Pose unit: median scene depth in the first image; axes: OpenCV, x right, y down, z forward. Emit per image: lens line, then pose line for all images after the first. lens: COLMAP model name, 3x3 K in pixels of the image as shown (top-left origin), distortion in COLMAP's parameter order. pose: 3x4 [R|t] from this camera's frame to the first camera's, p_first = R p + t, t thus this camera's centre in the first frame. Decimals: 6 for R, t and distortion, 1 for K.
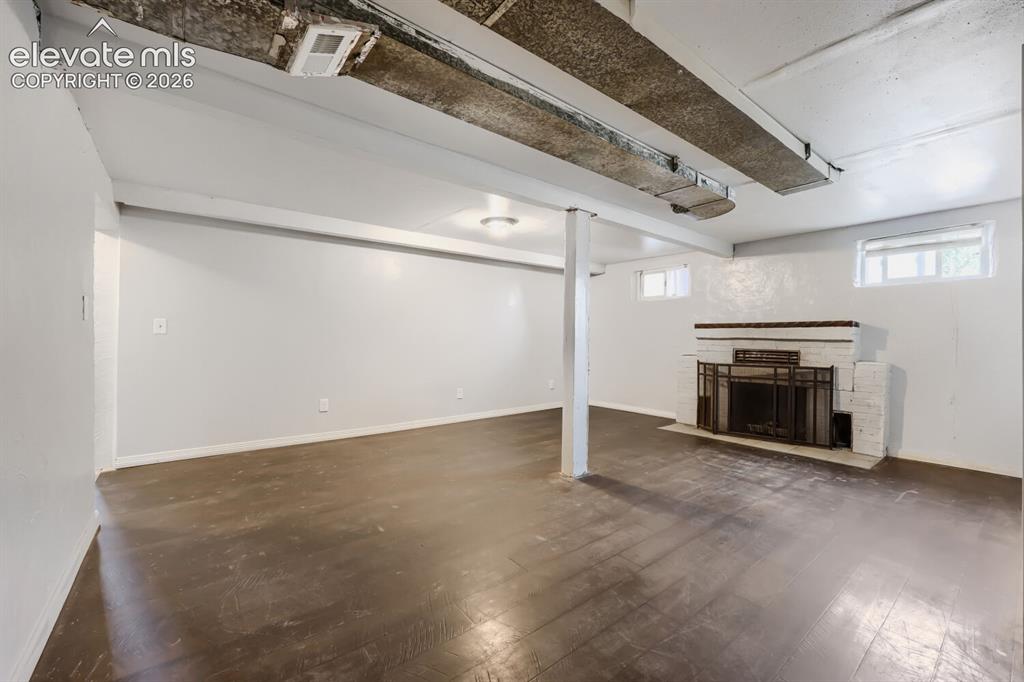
lens RADIAL K [[414.8, 0, 508.0], [0, 414.8, 333.1], [0, 0, 1]] dist [-0.001400, -0.000146]
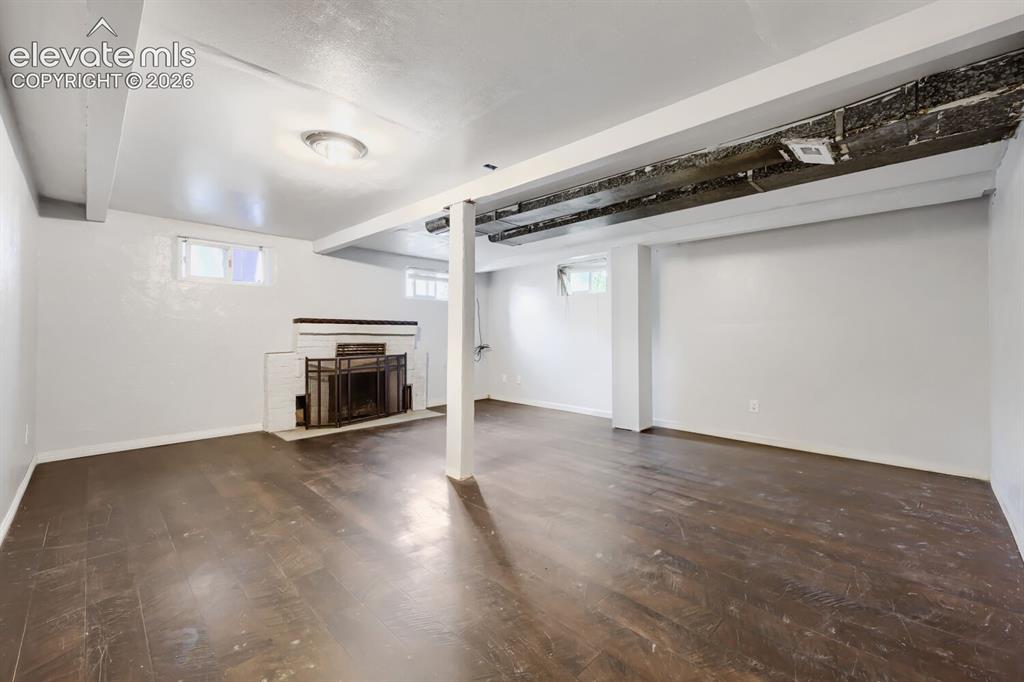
lens RADIAL K [[419.5, 0, 508.2], [0, 419.5, 328.3], [0, 0, 1]] dist [0.000669, 0.000090]
pose [[-0.116196, 0.007924, 0.993195, -0.638015], [-0.011043, 0.999896, -0.009270, 0.004659], [-0.993165, -0.012045, -0.116096, 0.784579]]
